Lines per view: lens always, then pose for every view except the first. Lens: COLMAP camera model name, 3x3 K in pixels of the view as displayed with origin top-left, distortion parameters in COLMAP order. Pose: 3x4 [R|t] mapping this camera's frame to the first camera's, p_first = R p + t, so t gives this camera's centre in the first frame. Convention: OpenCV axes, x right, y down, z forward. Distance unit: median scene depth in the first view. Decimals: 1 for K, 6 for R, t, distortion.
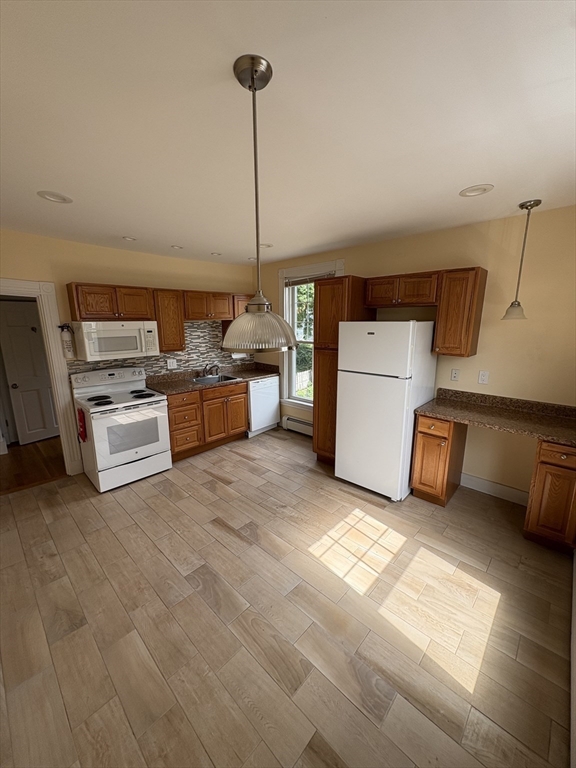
lens RADIAL K [[305.7, 0, 288.0], [0, 305.7, 384.0], [0, 0, 1]] dist [0.000714, 0.000343]
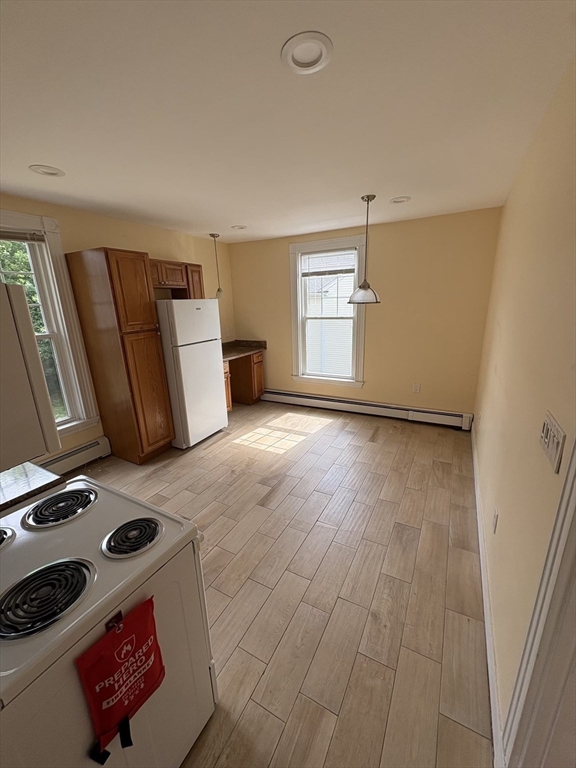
lens RADIAL K [[305.7, 0, 288.0], [0, 305.7, 384.0], [0, 0, 1]] dist [0.000714, 0.000343]
pose [[-0.260478, -0.244698, 0.933956, -1.186192], [0.225260, 0.925249, 0.305241, -0.203738], [-0.938834, 0.289891, -0.185886, 1.102214]]
